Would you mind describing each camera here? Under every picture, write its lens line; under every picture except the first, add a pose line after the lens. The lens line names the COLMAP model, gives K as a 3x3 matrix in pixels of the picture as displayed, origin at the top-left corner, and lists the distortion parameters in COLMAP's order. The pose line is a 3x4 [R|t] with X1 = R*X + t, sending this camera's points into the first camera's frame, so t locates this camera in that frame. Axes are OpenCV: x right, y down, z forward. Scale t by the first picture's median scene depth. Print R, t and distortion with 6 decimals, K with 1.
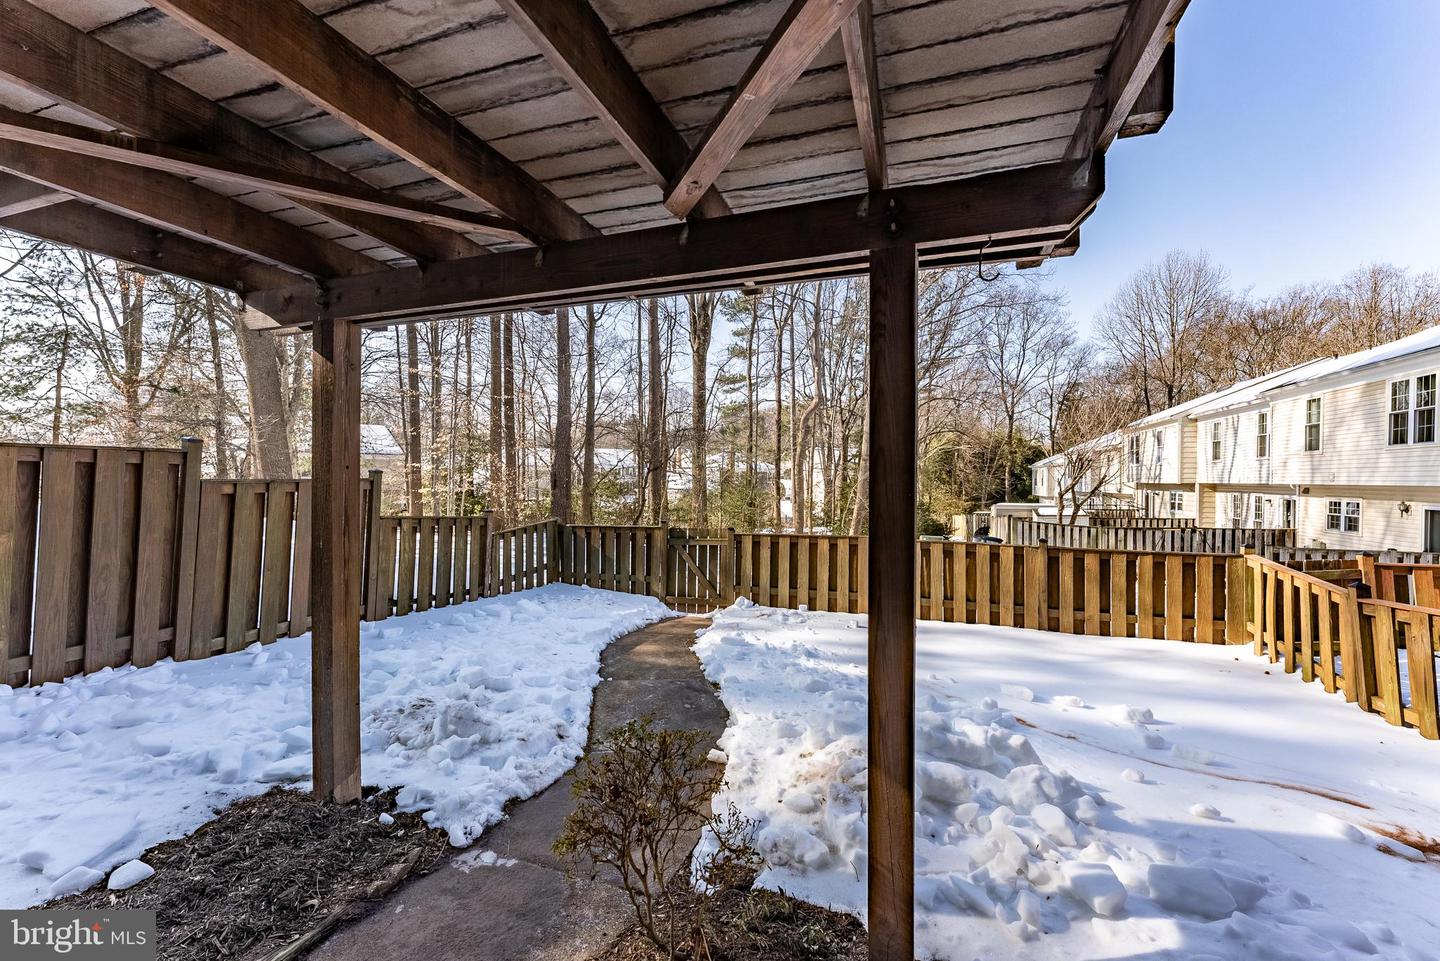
lens RADIAL K [[587.5, 0, 746.5], [0, 587.5, 499.6], [0, 0, 1]] dist [0.000515, -0.000282]
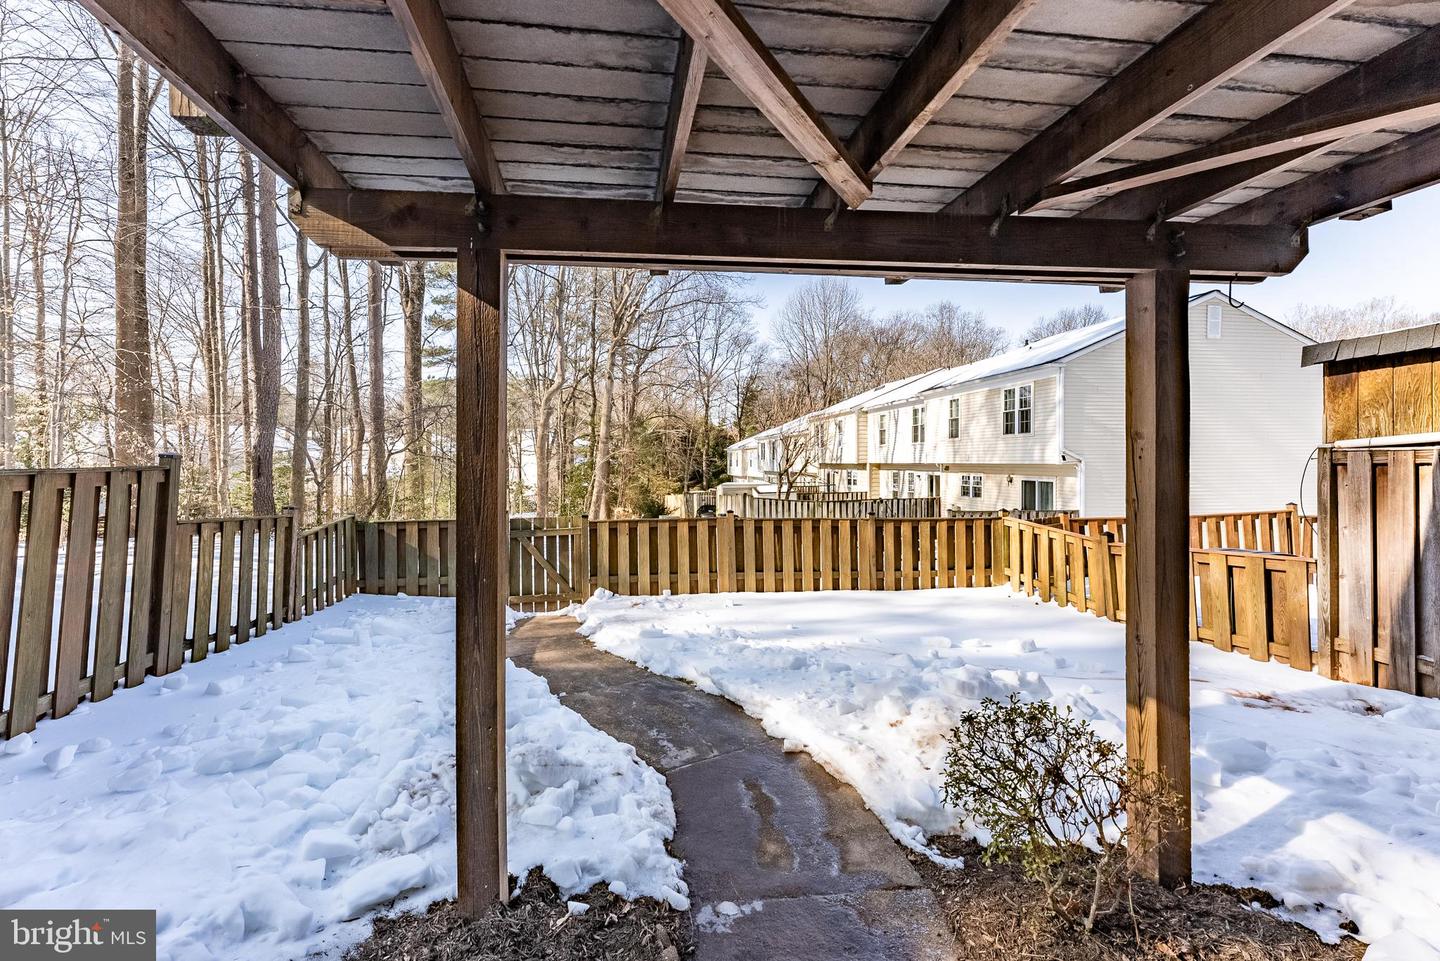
lens RADIAL K [[587.5, 0, 704.0], [0, 587.5, 484.7], [0, 0, 1]] dist [0.000515, -0.000282]
pose [[0.902137, -0.024654, 0.430745, -0.149938], [0.022733, 0.999695, 0.009609, -0.003382], [-0.430851, 0.001124, 0.902422, 0.043740]]
